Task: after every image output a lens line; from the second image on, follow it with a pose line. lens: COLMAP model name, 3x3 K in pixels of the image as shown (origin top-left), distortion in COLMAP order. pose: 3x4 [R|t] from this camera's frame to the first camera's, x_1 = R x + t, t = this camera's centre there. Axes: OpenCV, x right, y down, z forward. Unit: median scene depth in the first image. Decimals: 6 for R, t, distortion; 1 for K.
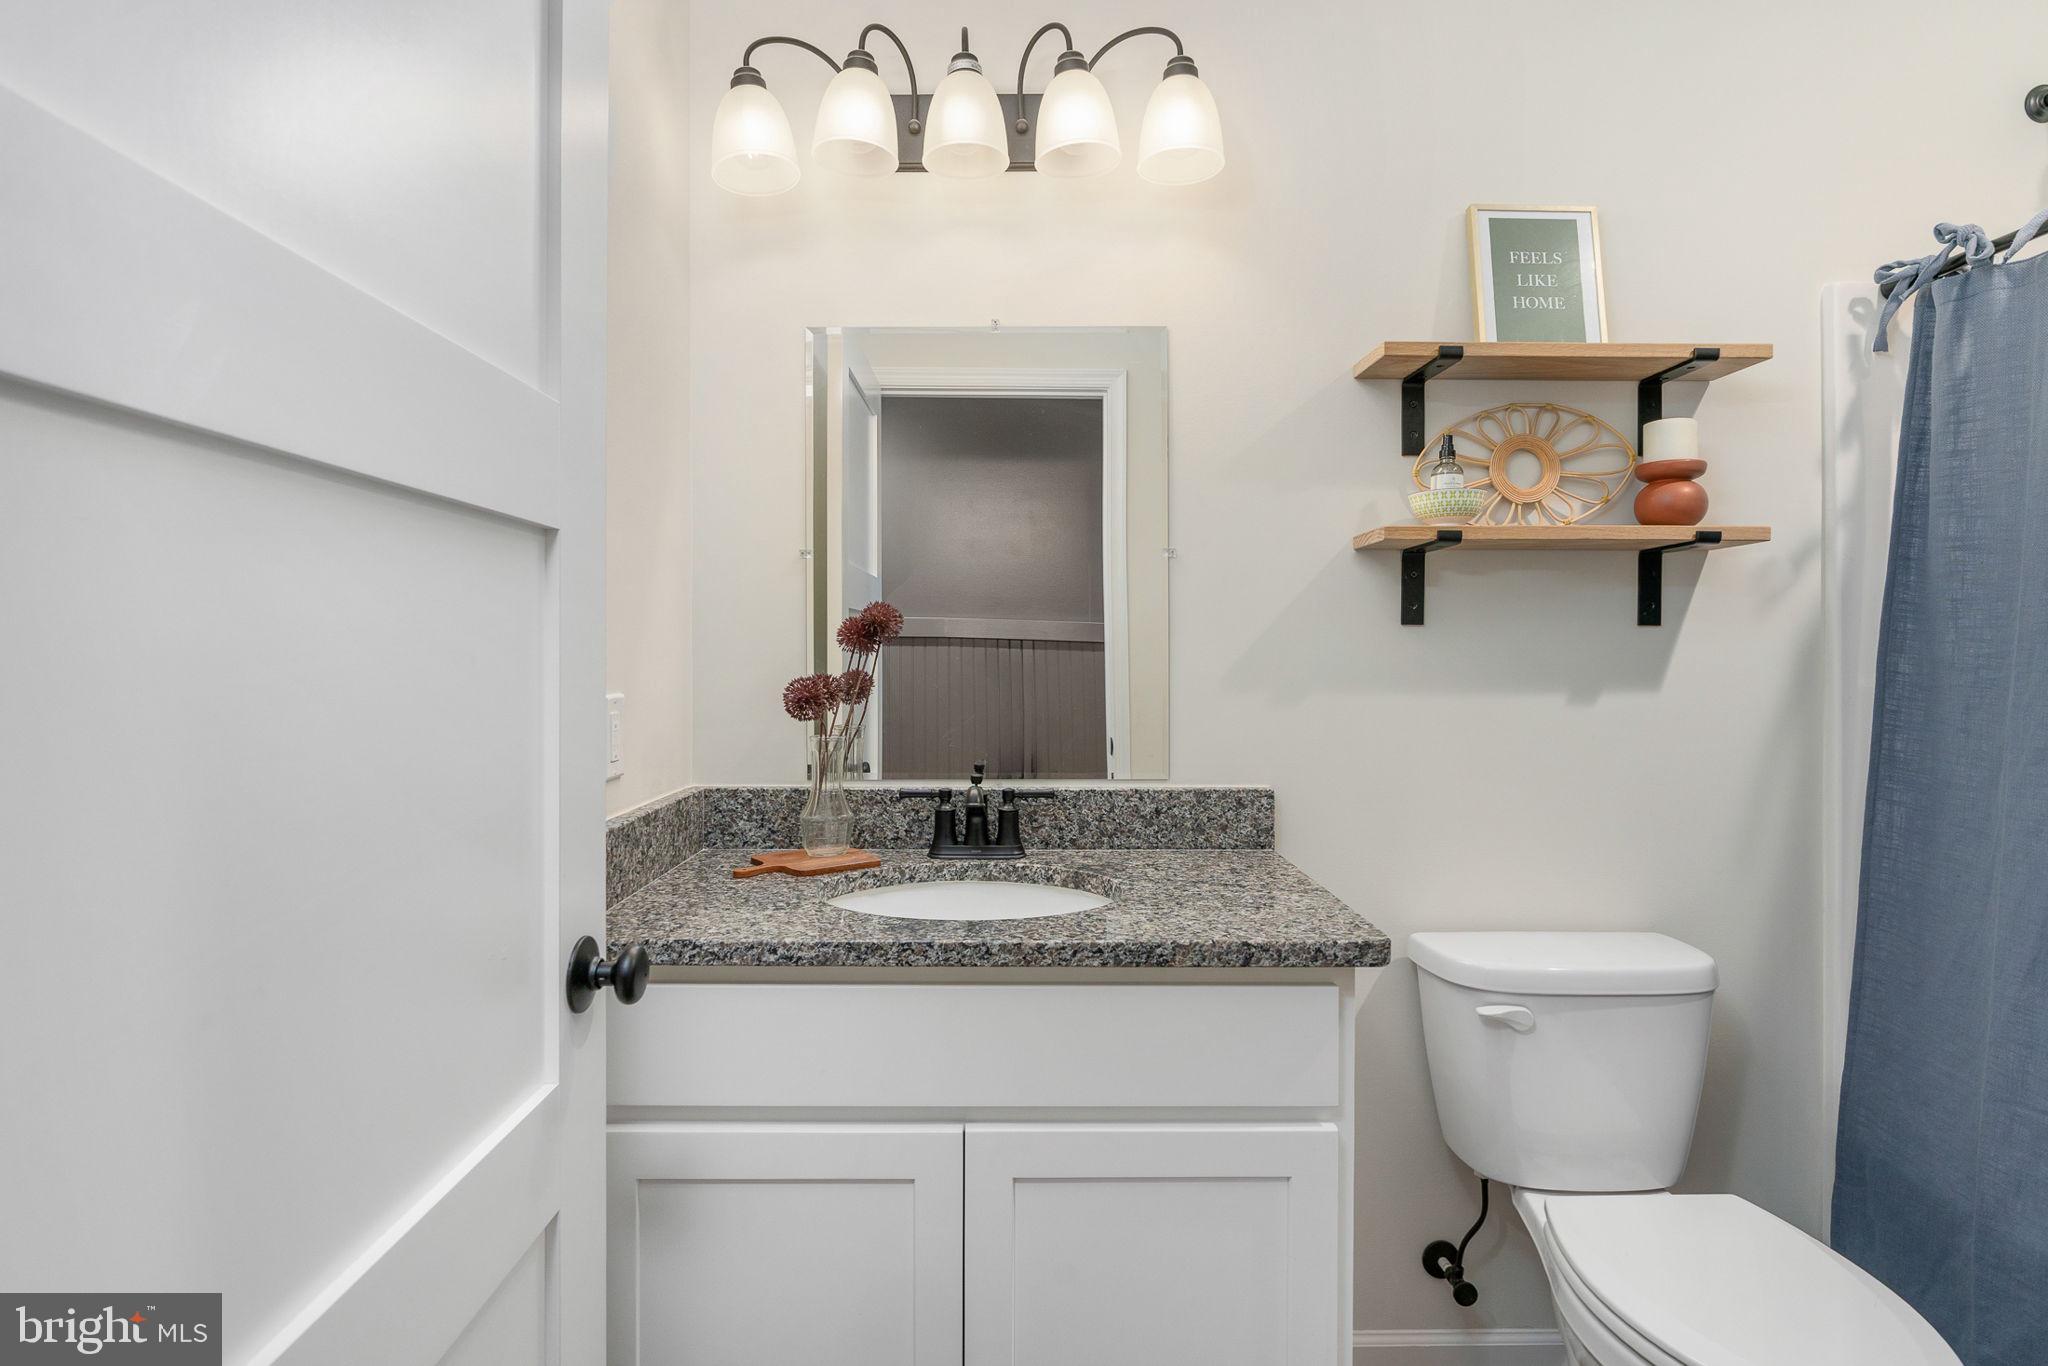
lens RADIAL K [[1005.5, 0, 1006.9], [0, 1005.5, 669.1], [0, 0, 1]] dist [-0.002512, 0.000249]
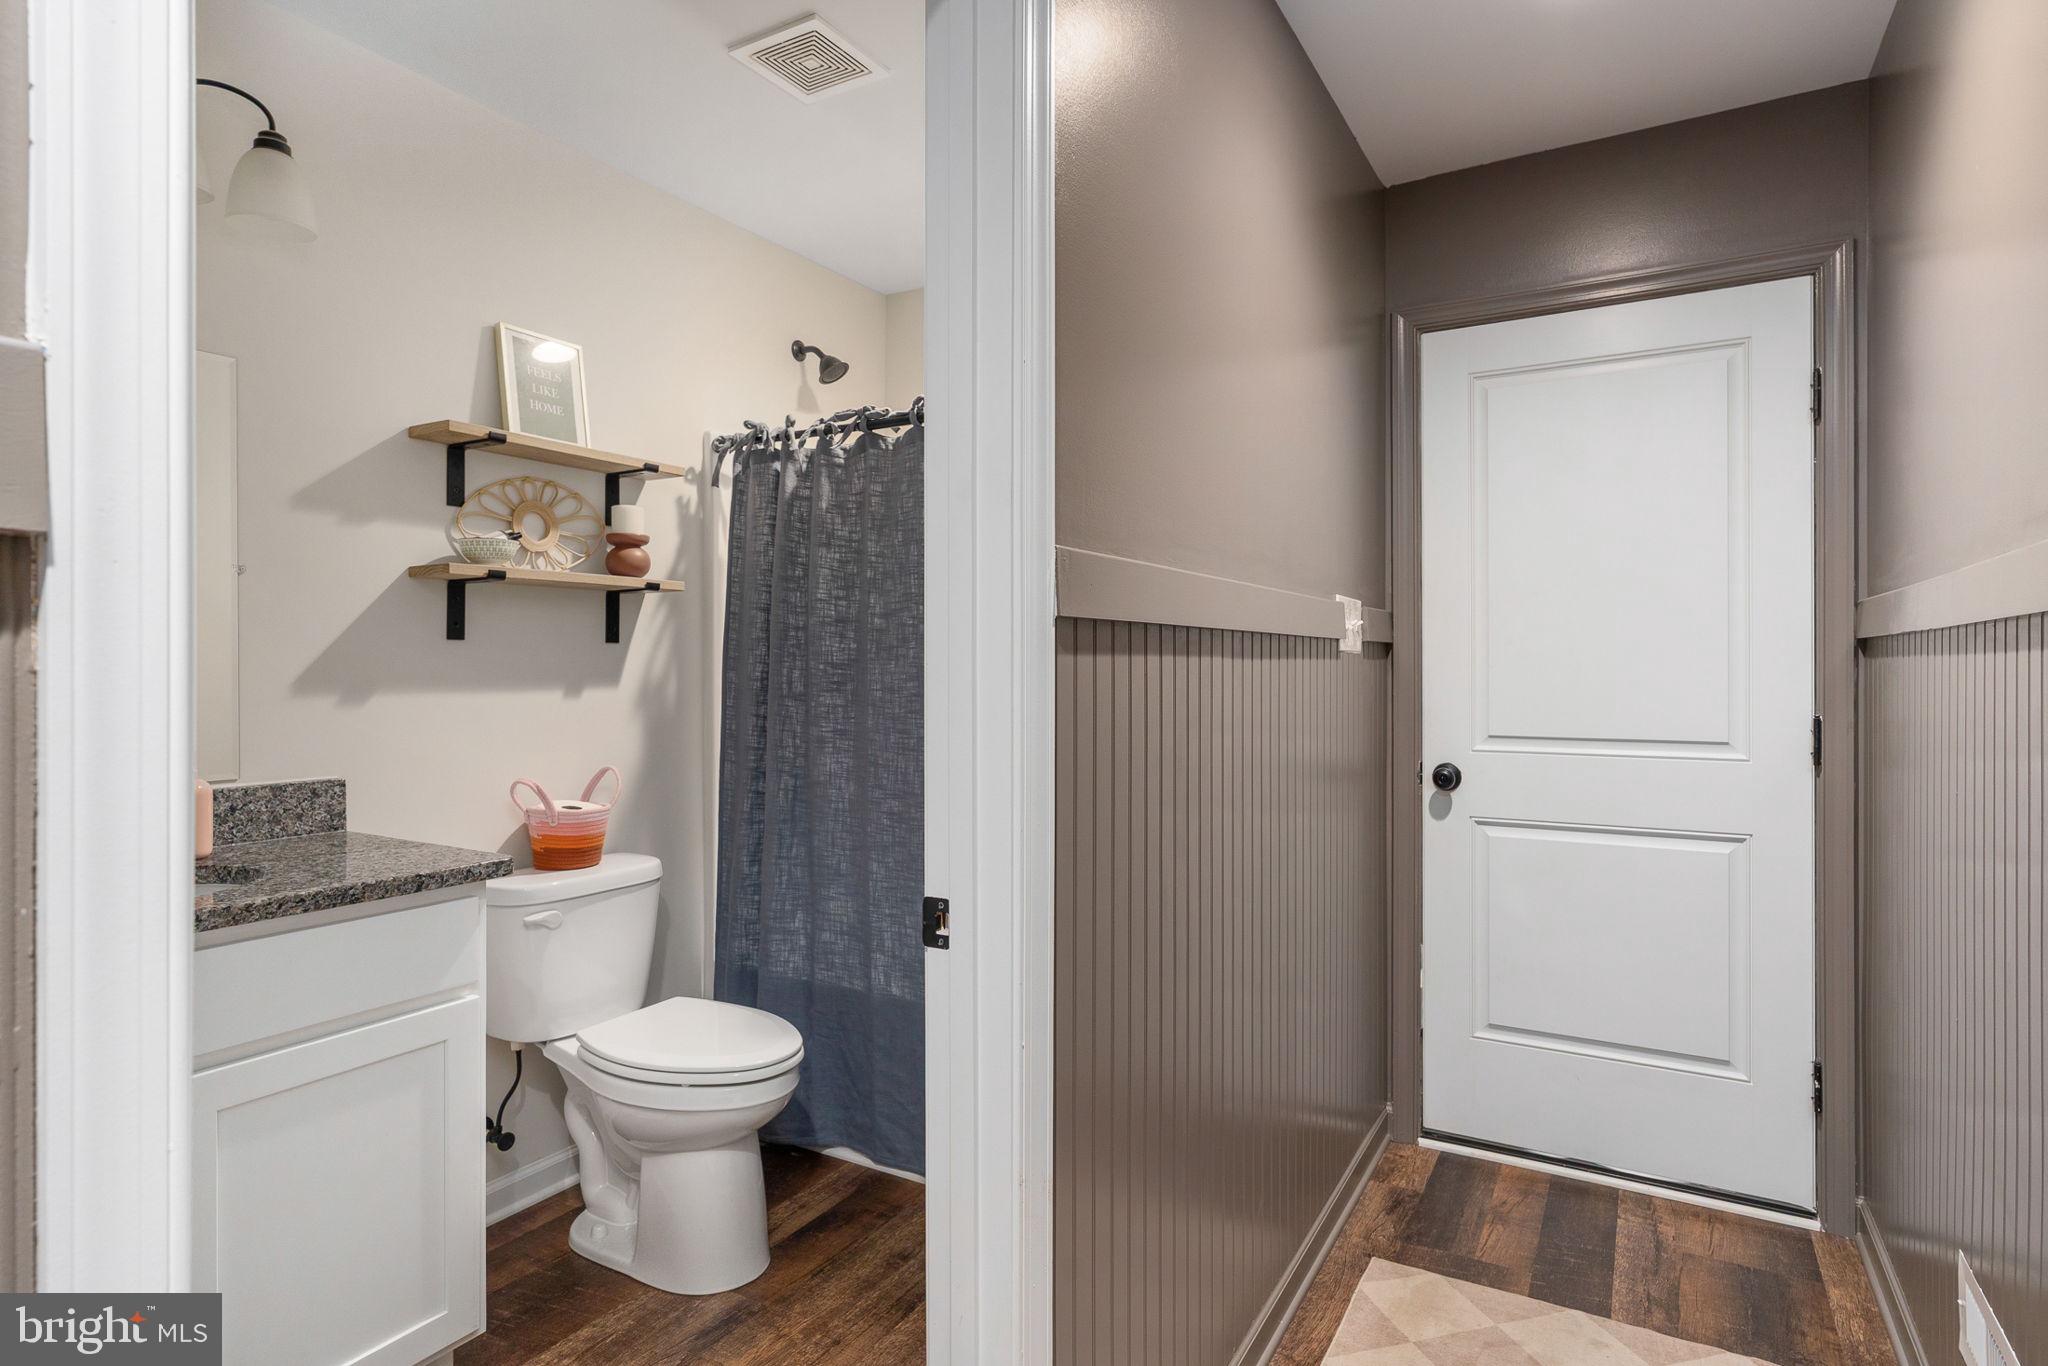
lens RADIAL K [[1091.2, 0, 1011.5], [0, 1091.2, 676.0], [0, 0, 1]] dist [-0.001489, 0.001410]
pose [[0.519909, -0.009545, 0.854169, -0.423761], [0.006836, 0.999952, 0.007014, -0.002437], [-0.854195, 0.002192, 0.519949, -0.324574]]
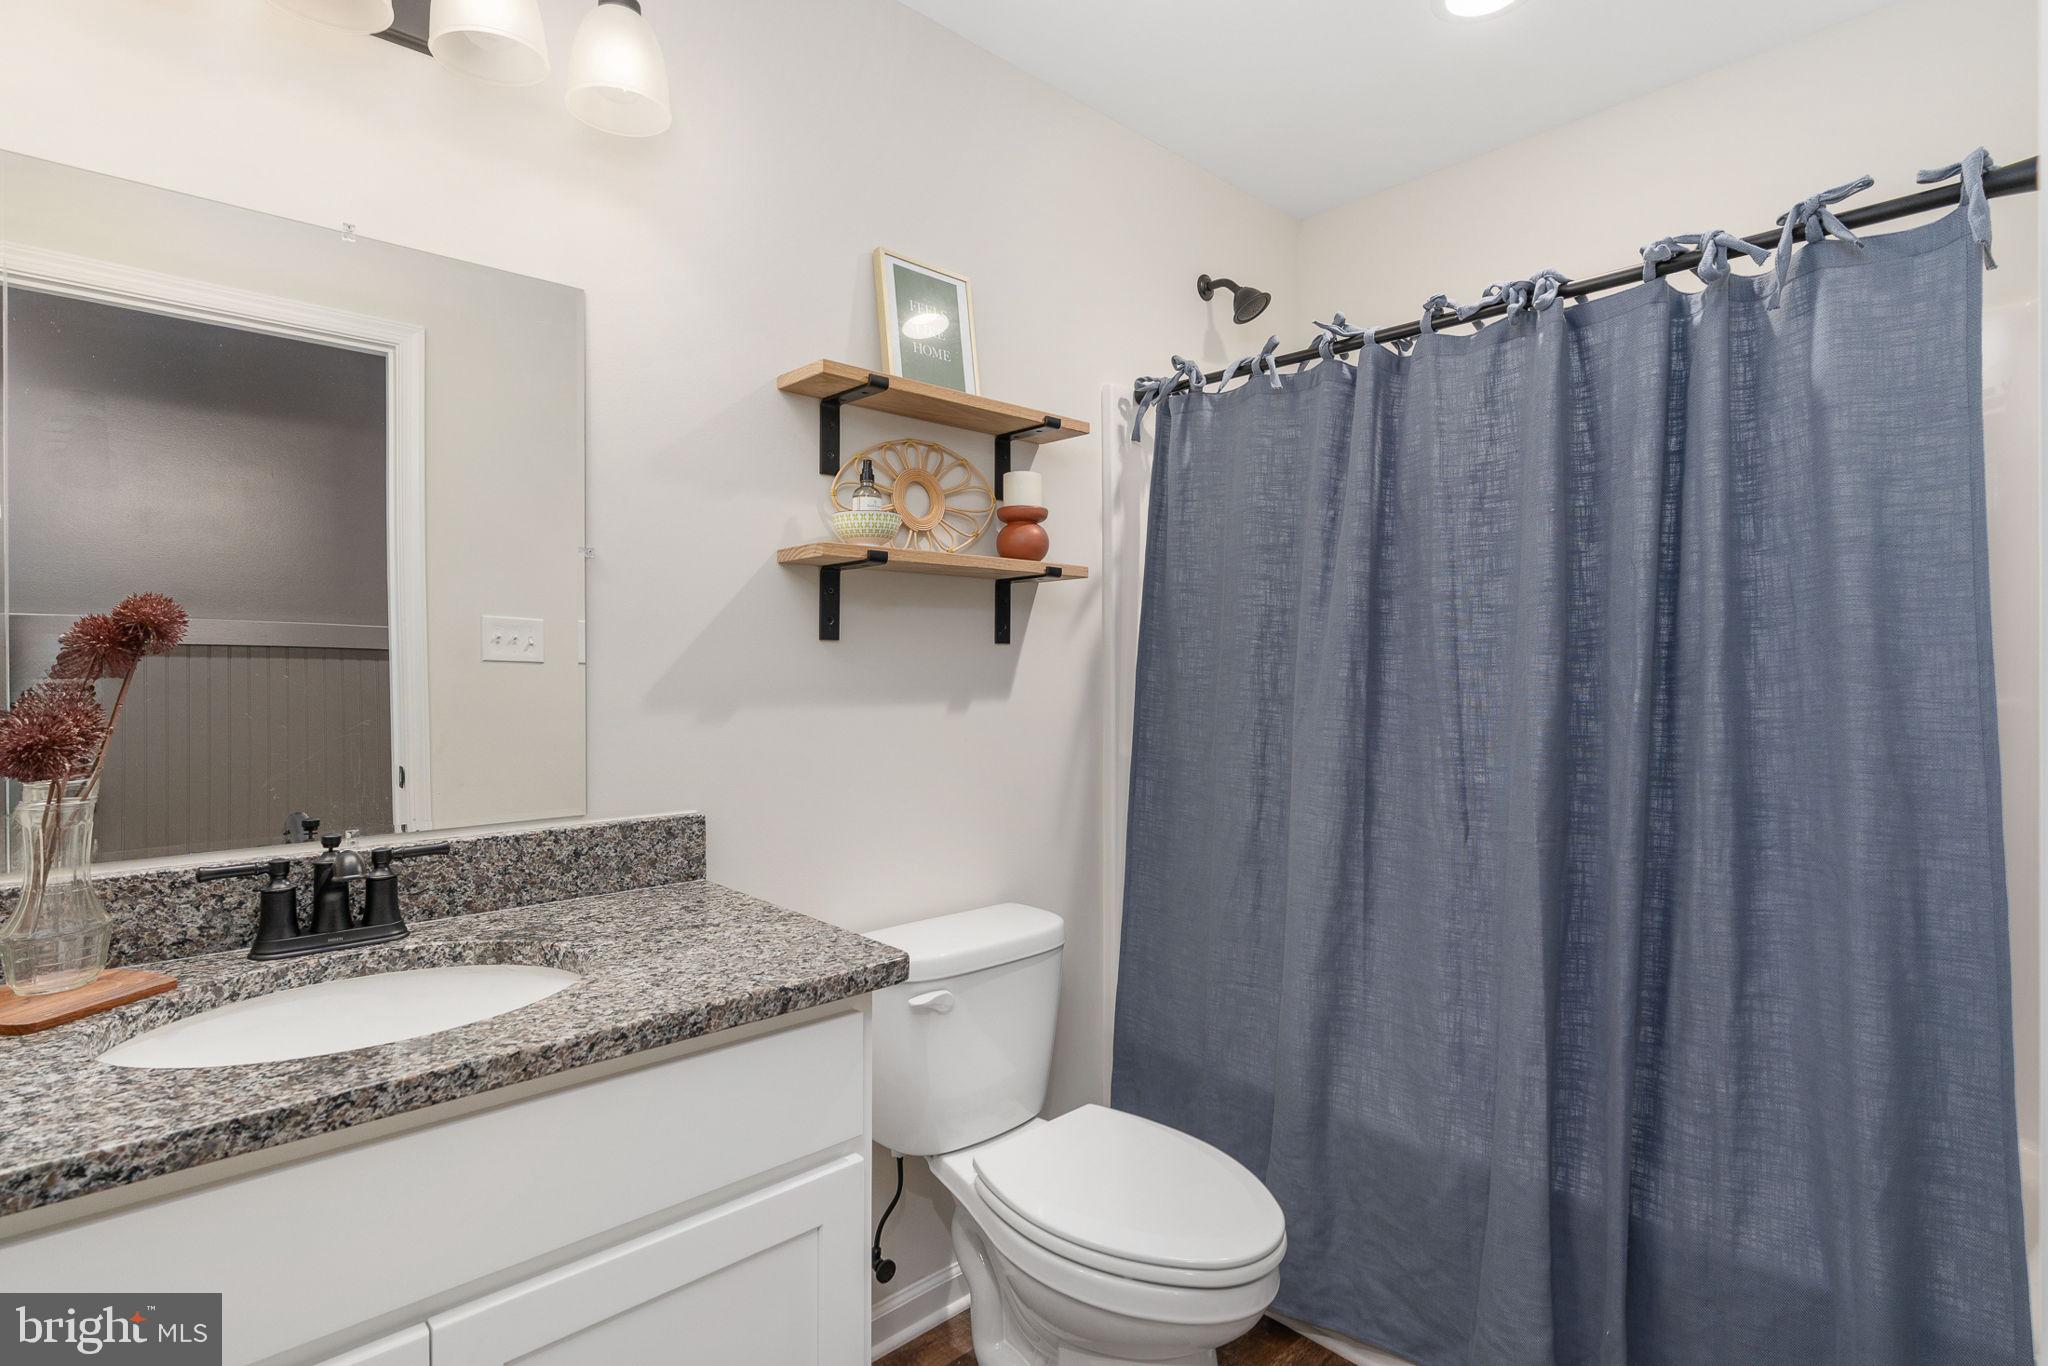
lens RADIAL K [[1005.5, 0, 1006.9], [0, 1005.5, 669.1], [0, 0, 1]] dist [-0.002512, 0.000249]
pose [[0.741099, -0.004420, 0.671381, -0.157174], [0.007820, 0.999967, -0.002049, -0.011038], [-0.671350, 0.006768, 0.741109, 0.124175]]
